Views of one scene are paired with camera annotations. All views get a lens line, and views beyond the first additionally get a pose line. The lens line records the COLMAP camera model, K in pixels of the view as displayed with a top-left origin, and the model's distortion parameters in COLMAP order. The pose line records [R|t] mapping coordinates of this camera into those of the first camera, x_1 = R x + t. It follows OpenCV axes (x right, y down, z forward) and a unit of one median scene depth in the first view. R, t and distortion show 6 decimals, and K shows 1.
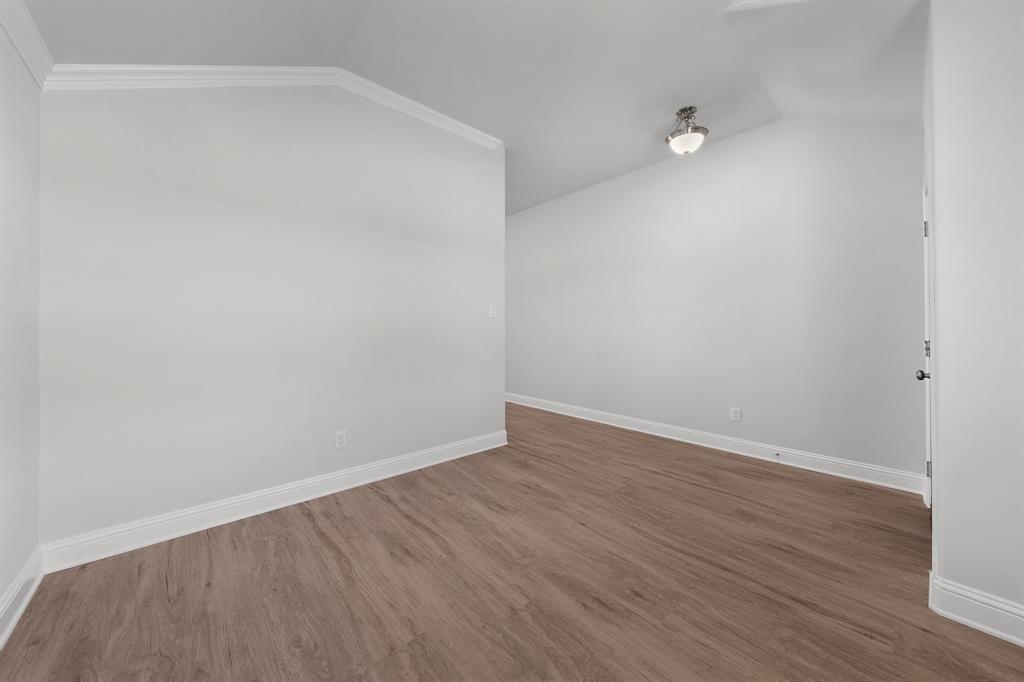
lens RADIAL K [[355.8, 0, 510.8], [0, 355.8, 331.2], [0, 0, 1]] dist [-0.005720, -0.000077]
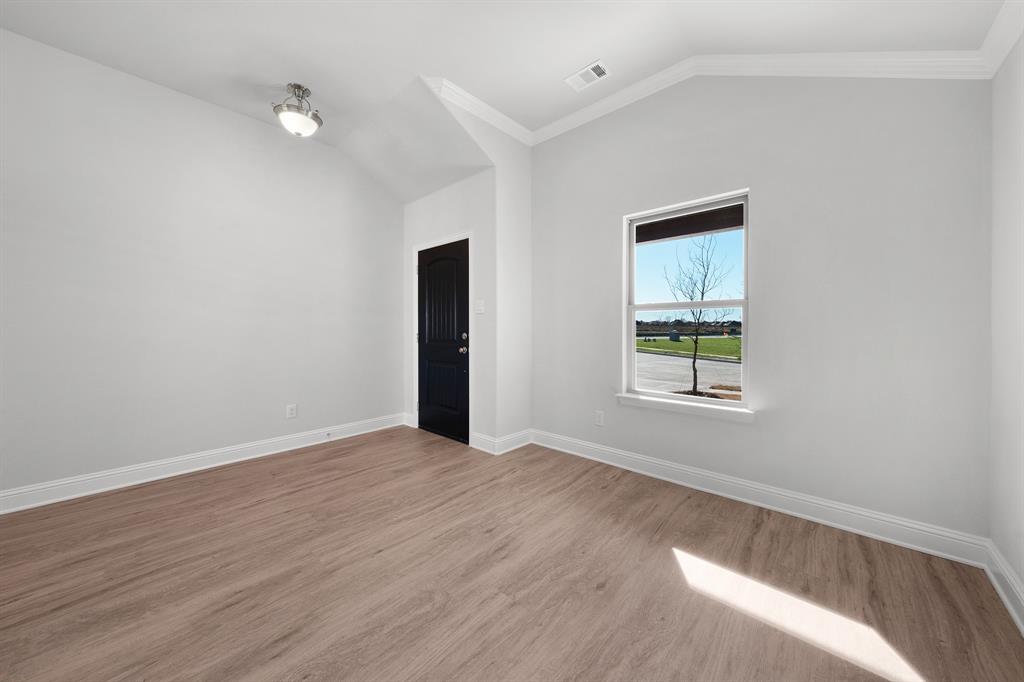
lens RADIAL K [[355.8, 0, 508.6], [0, 355.8, 336.0], [0, 0, 1]] dist [-0.005720, -0.000077]
pose [[-0.090384, -0.022586, 0.995651, -0.575833], [0.005498, 0.999716, 0.023178, 0.000607], [-0.995892, 0.007569, -0.090234, 0.649097]]
